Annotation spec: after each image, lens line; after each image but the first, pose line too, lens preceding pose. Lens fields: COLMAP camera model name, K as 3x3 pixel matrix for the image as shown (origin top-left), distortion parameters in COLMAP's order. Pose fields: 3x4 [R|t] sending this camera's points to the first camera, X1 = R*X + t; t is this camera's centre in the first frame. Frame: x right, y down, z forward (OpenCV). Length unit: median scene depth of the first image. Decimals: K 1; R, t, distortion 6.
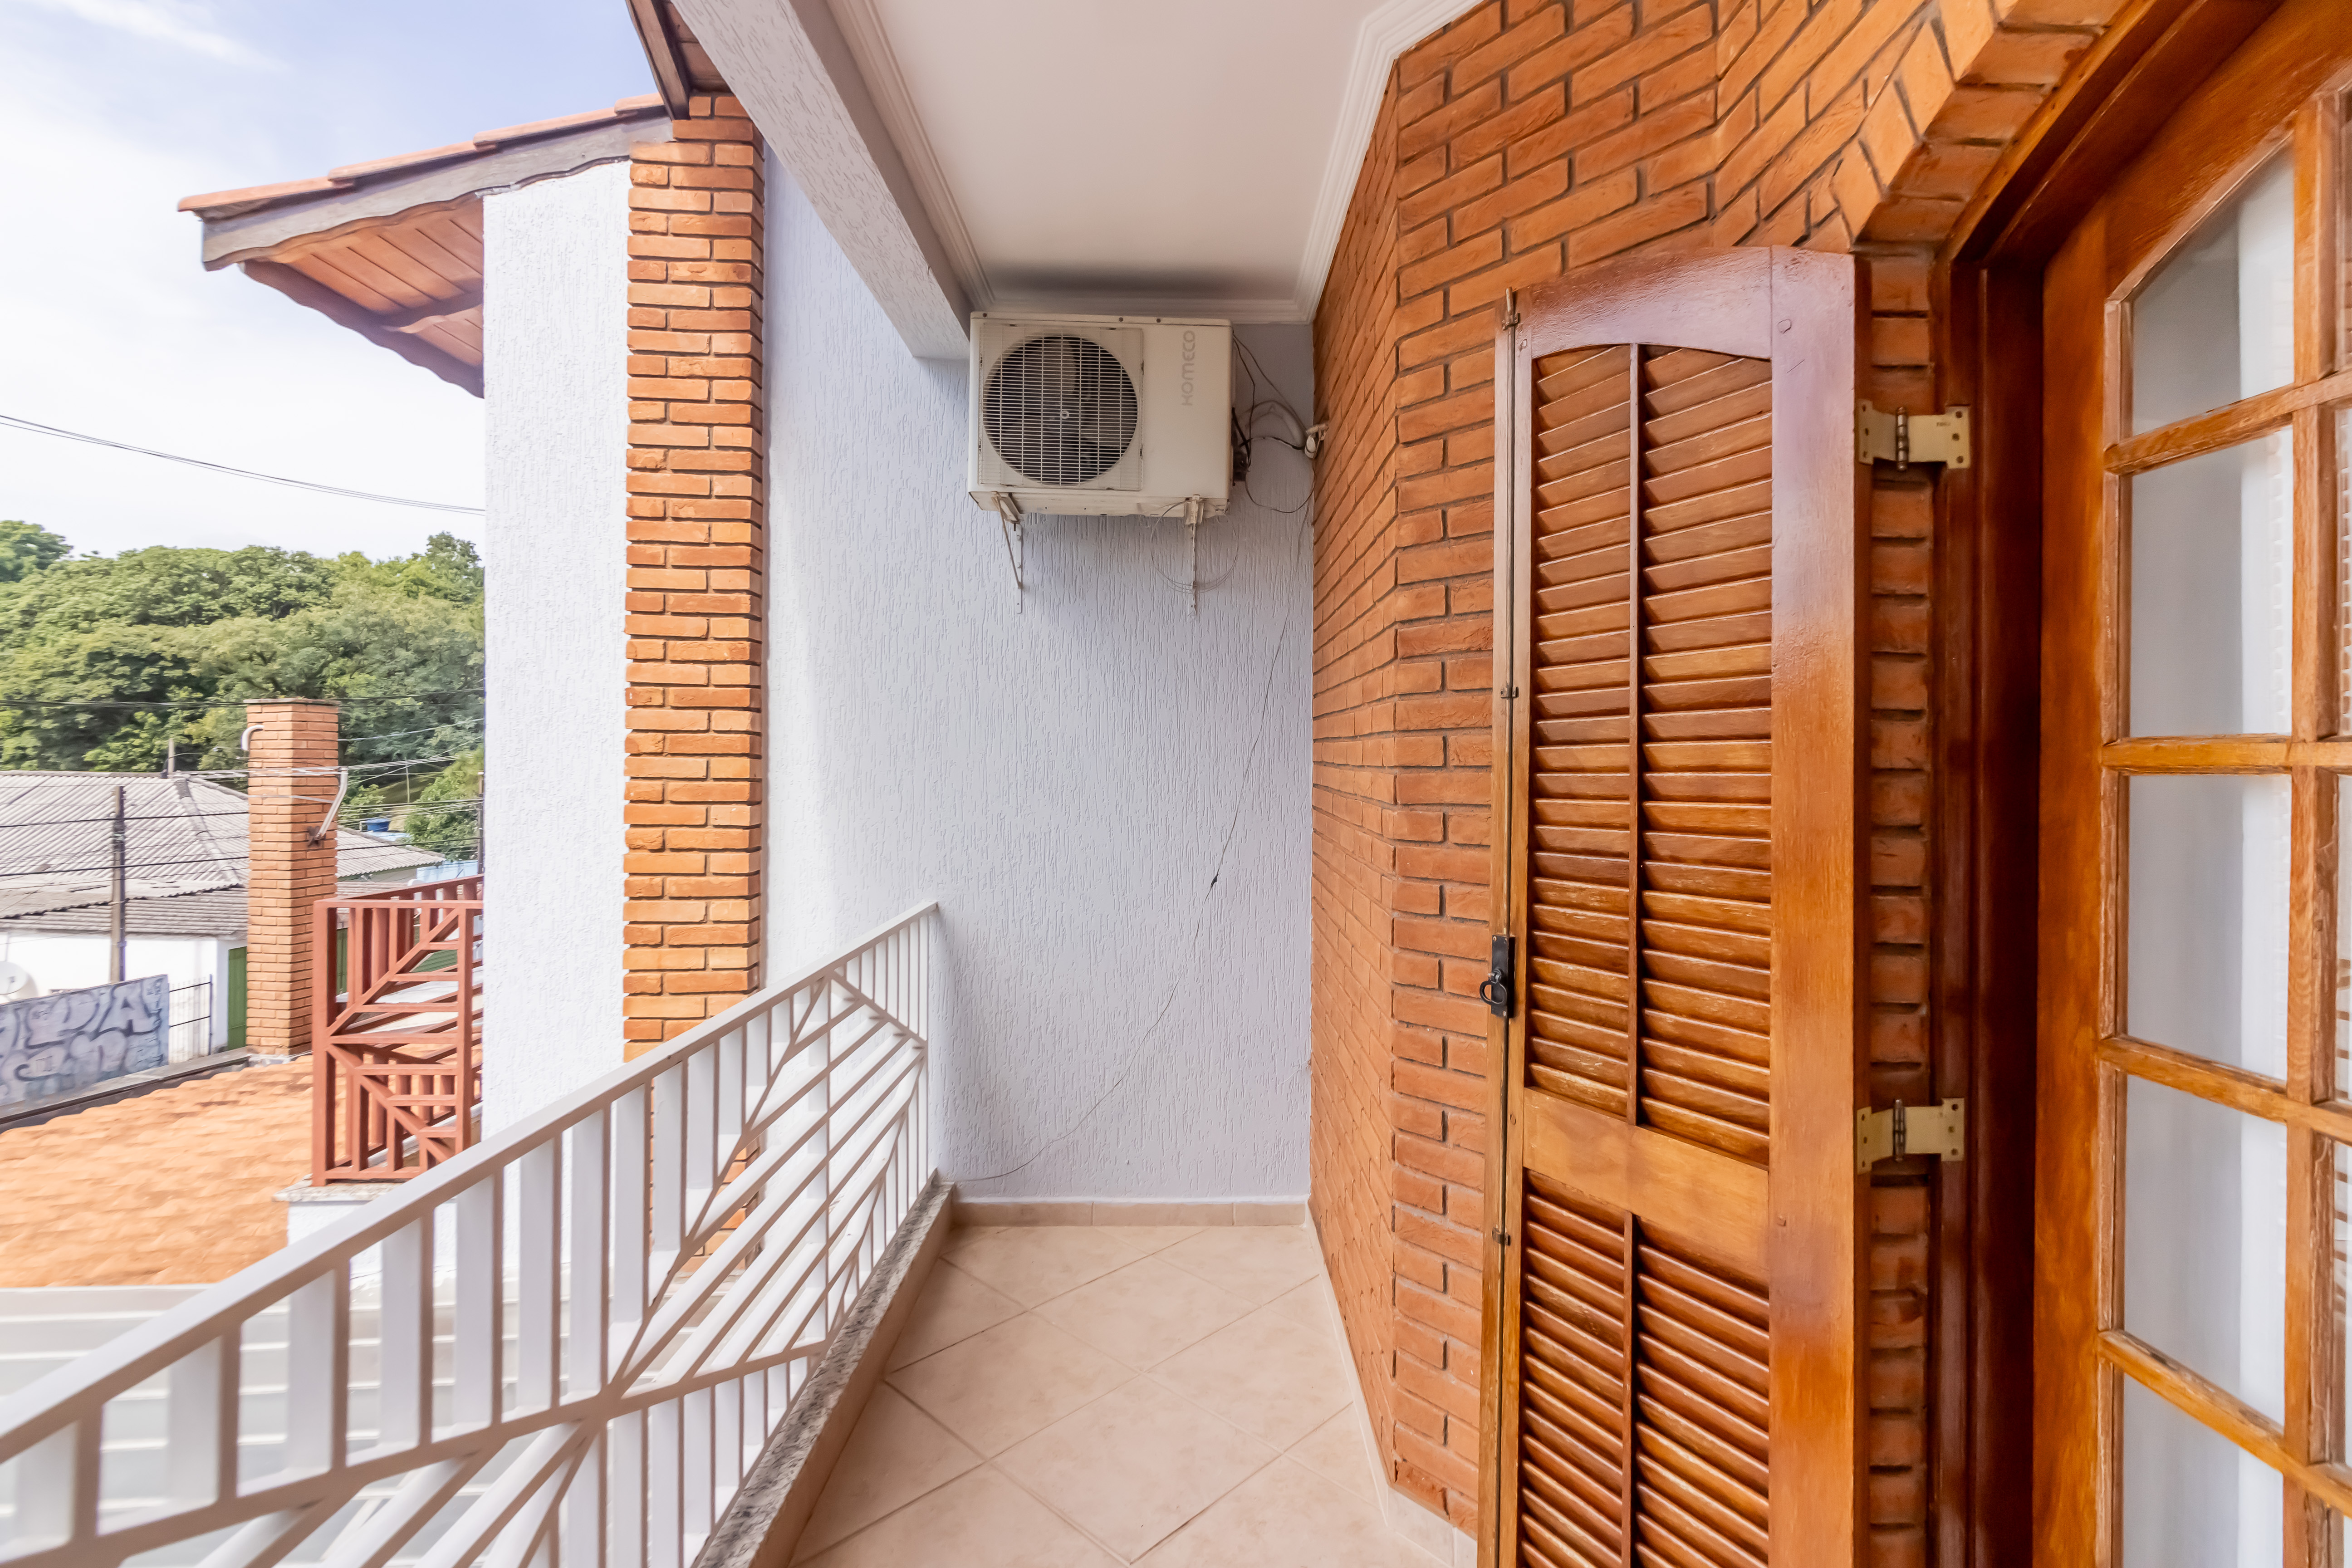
lens RADIAL K [[1125.7, 0, 1245.7], [0, 1125.7, 757.7], [0, 0, 1]] dist [-0.001477, 0.001641]
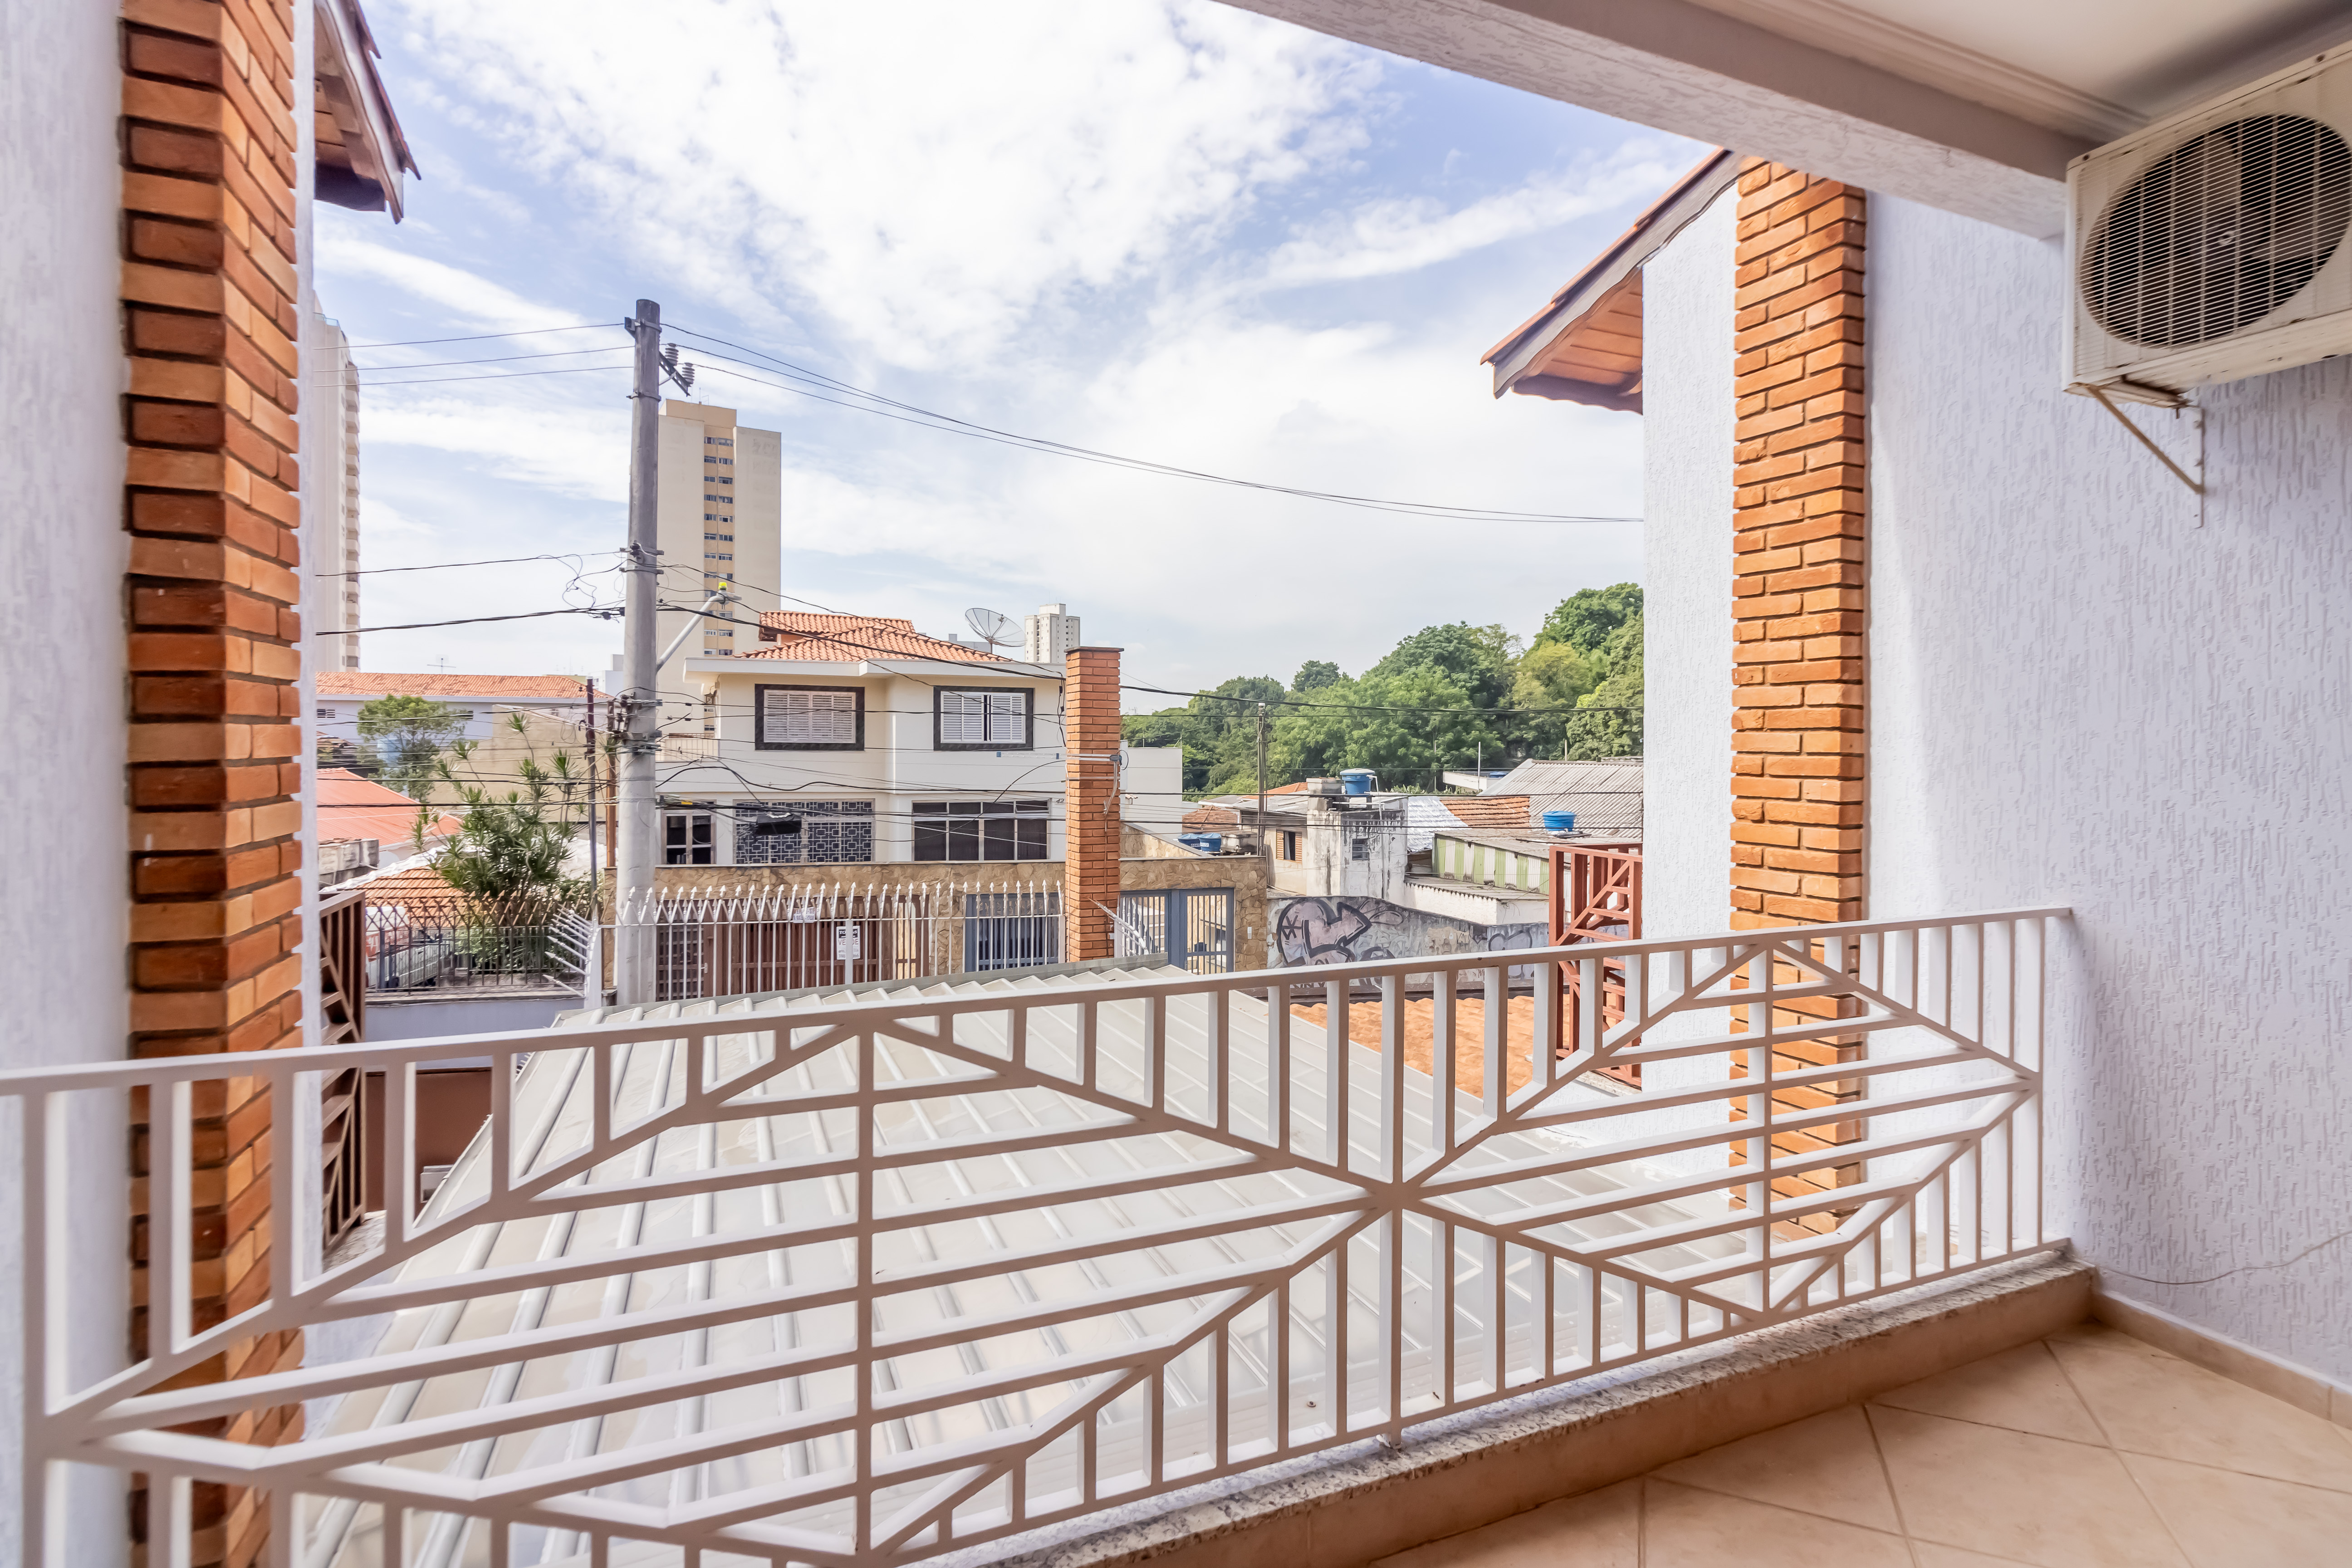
lens RADIAL K [[1125.7, 0, 1177.9], [0, 1125.7, 760.8], [0, 0, 1]] dist [-0.001477, 0.001641]
pose [[0.329915, 0.004691, -0.943999, 0.283326], [-0.000516, 0.999988, 0.004789, 0.020759], [0.944010, -0.001093, 0.329914, 0.138136]]
